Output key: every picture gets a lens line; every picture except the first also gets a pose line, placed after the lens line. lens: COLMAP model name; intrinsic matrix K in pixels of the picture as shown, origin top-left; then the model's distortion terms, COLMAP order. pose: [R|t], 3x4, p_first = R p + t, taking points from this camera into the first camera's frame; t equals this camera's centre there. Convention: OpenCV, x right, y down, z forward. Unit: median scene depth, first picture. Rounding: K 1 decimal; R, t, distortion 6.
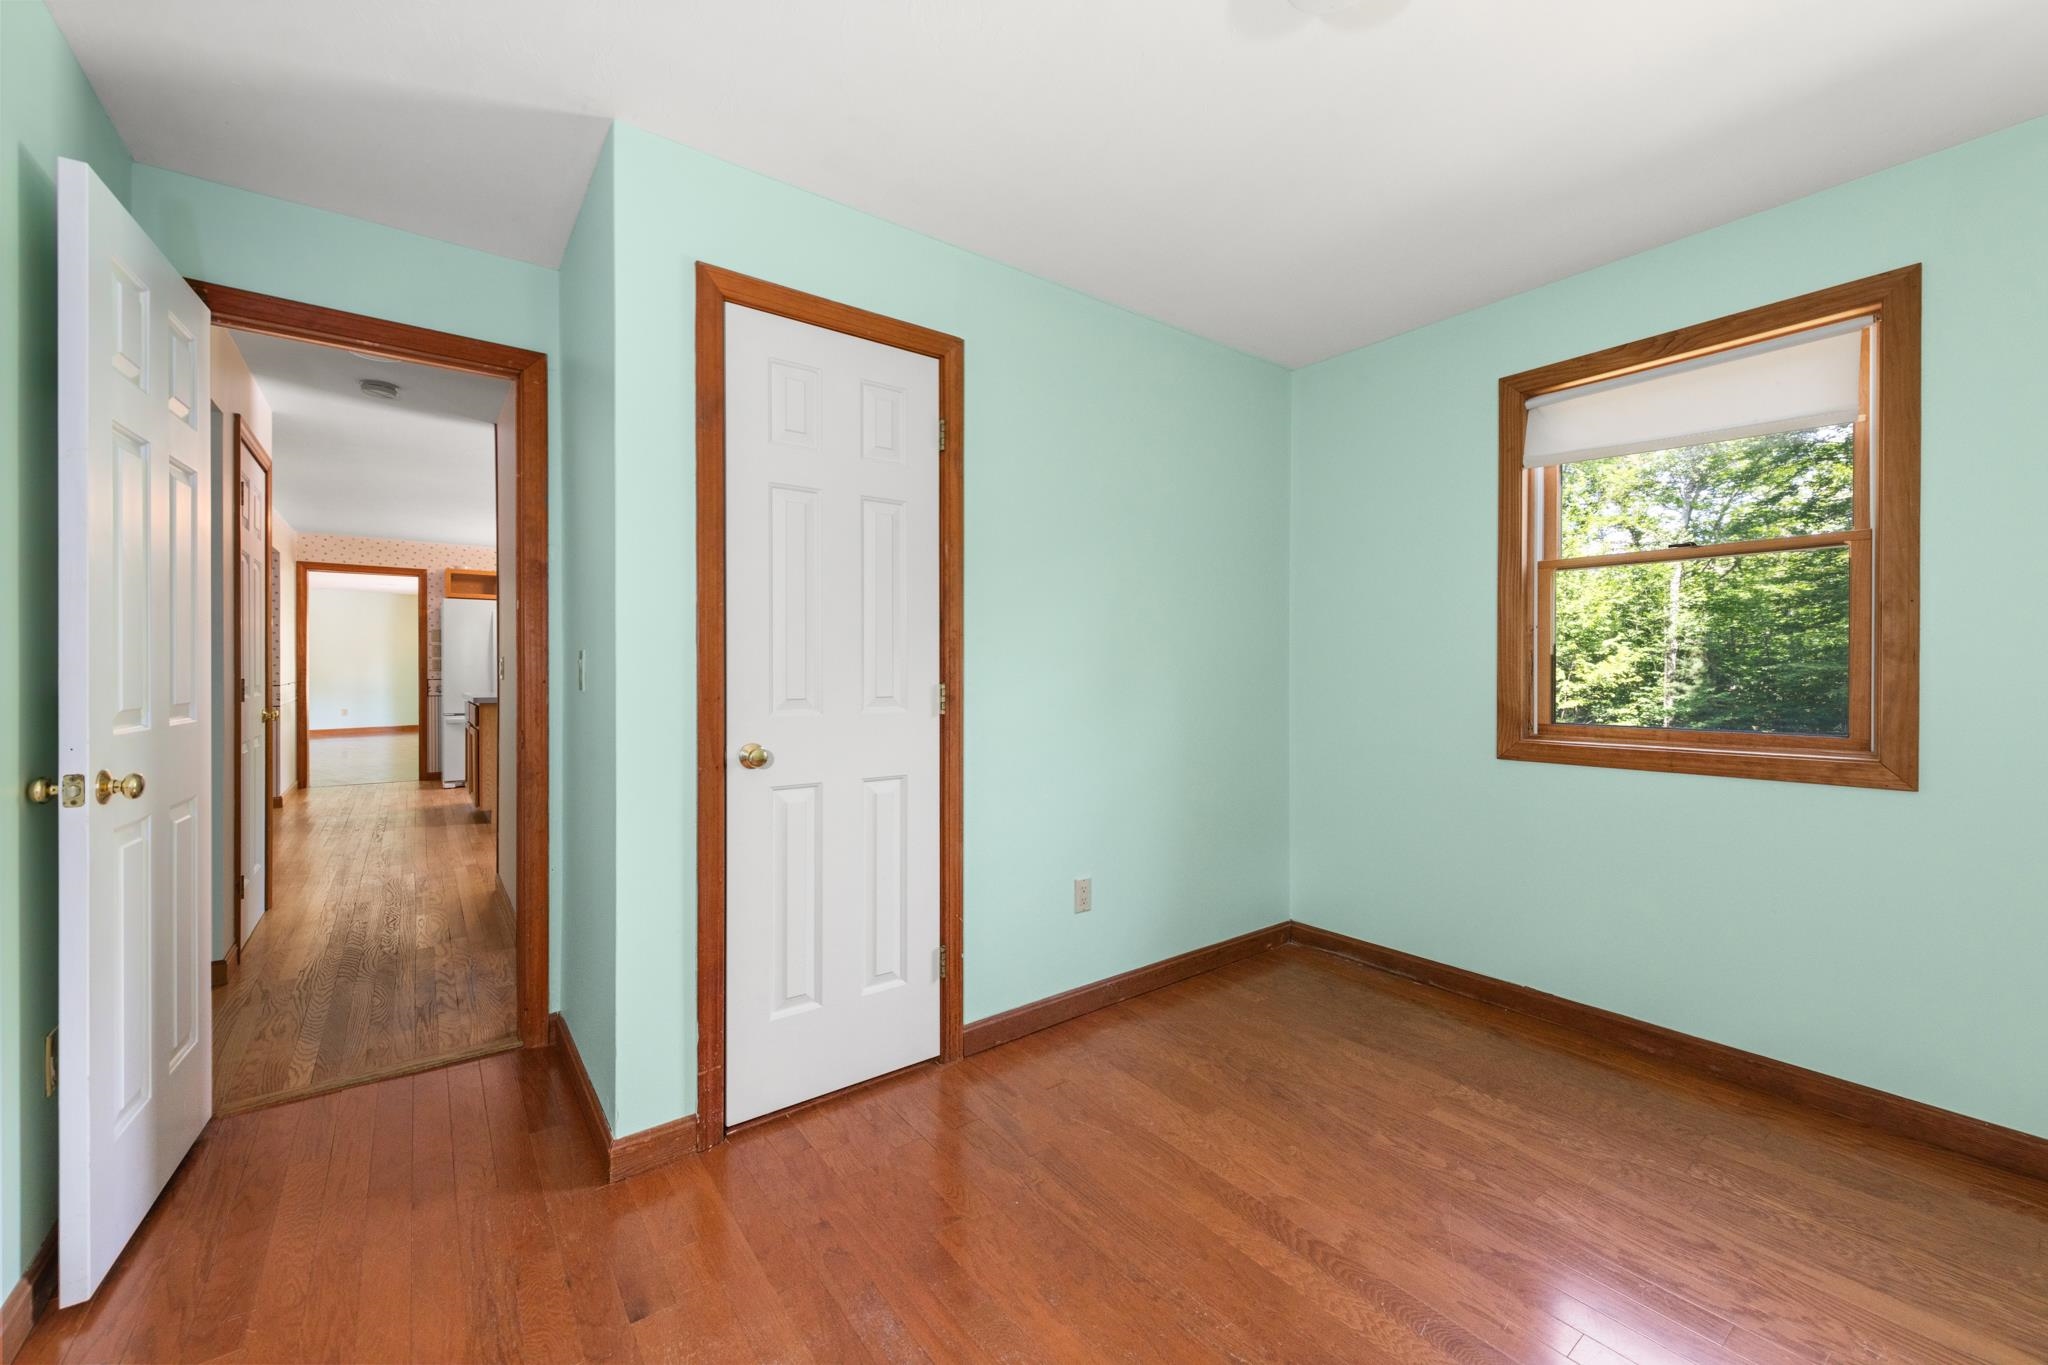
lens RADIAL K [[802.2, 0, 1035.7], [0, 802.2, 669.9], [0, 0, 1]] dist [0.001472, 0.000110]
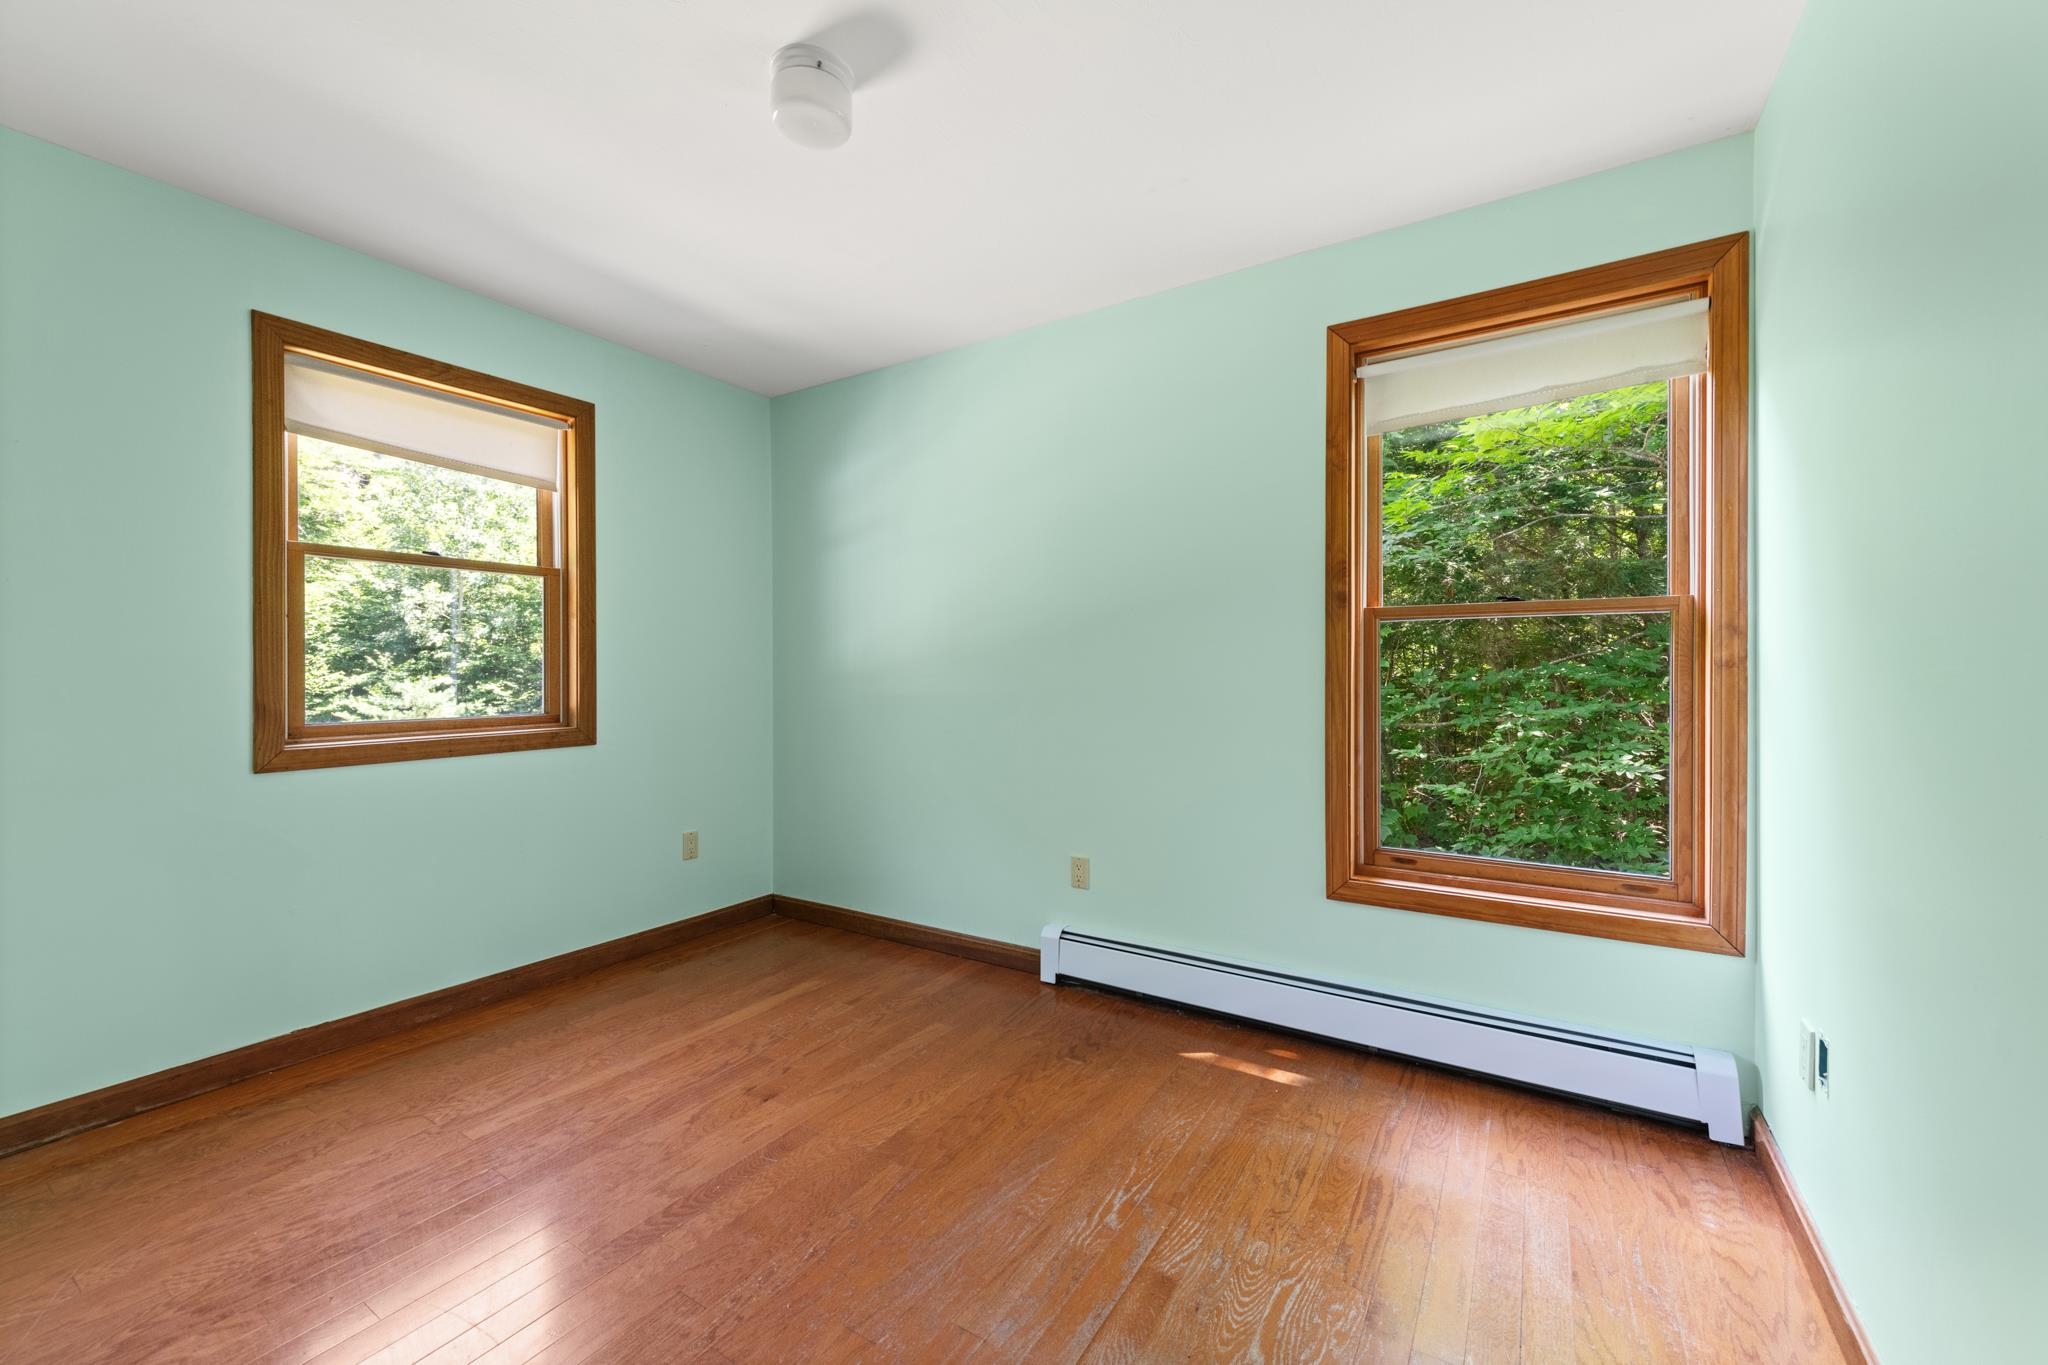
lens RADIAL K [[802.2, 0, 1035.7], [0, 802.2, 669.9], [0, 0, 1]] dist [0.001472, 0.000110]
pose [[-0.343855, -0.003220, 0.939017, -0.710023], [0.001233, 0.999992, 0.003880, 0.003010], [-0.939022, 0.002492, -0.343848, 0.809763]]
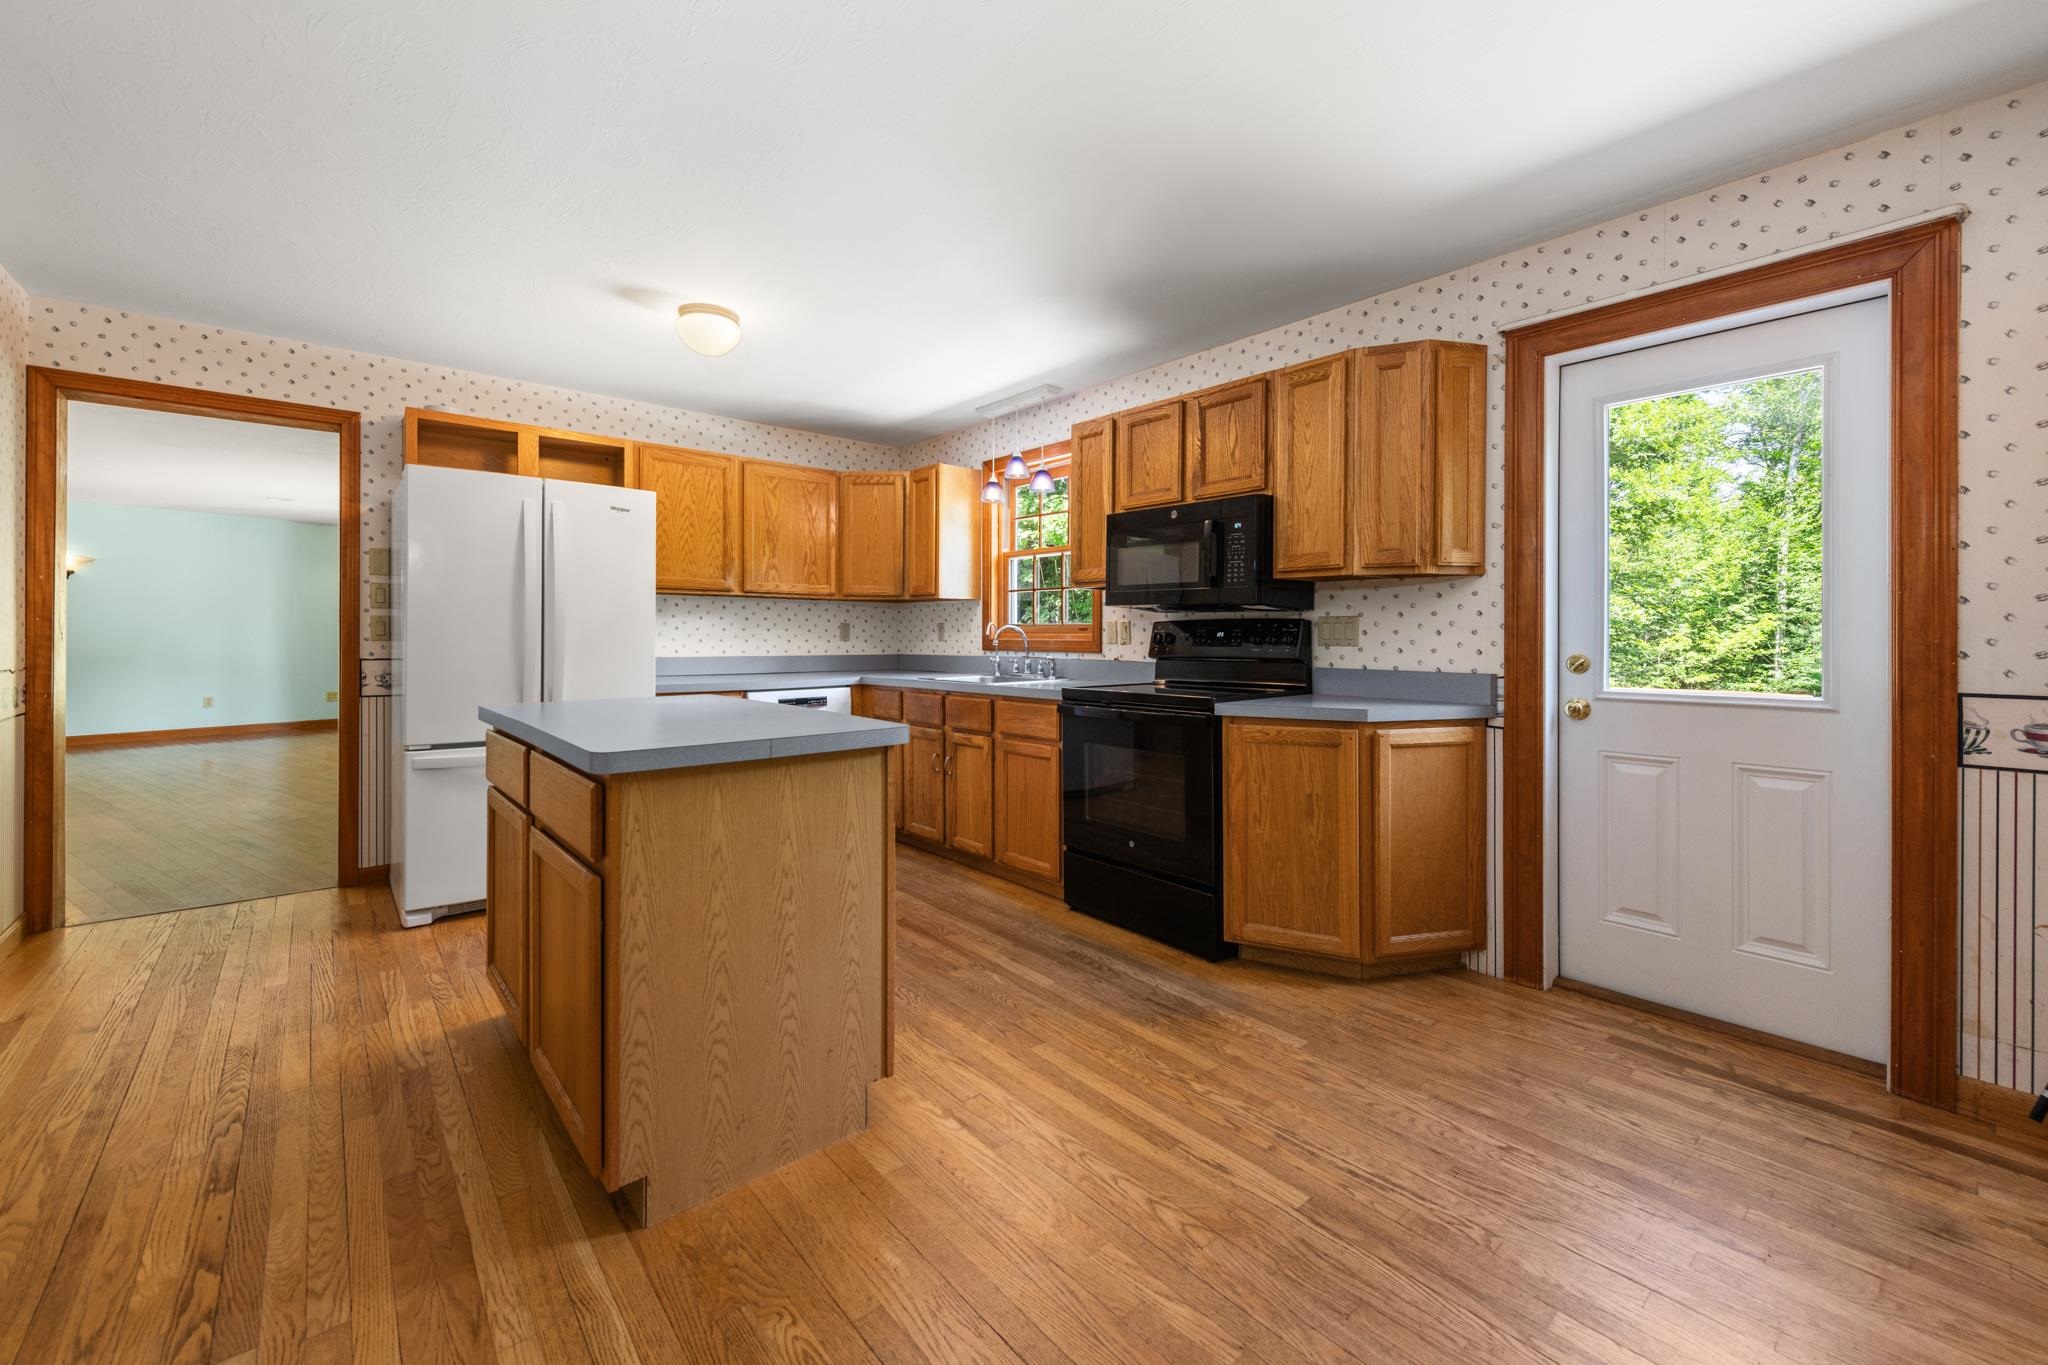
lens RADIAL K [[820.7, 0, 1026.9], [0, 820.7, 634.4], [0, 0, 1]] dist [0.000079, -0.000225]
pose [[0.998822, 0.006814, 0.048049, -0.057294], [-0.006894, 0.999975, 0.001501, -0.000756], [-0.048037, -0.001831, 0.998844, 0.073688]]
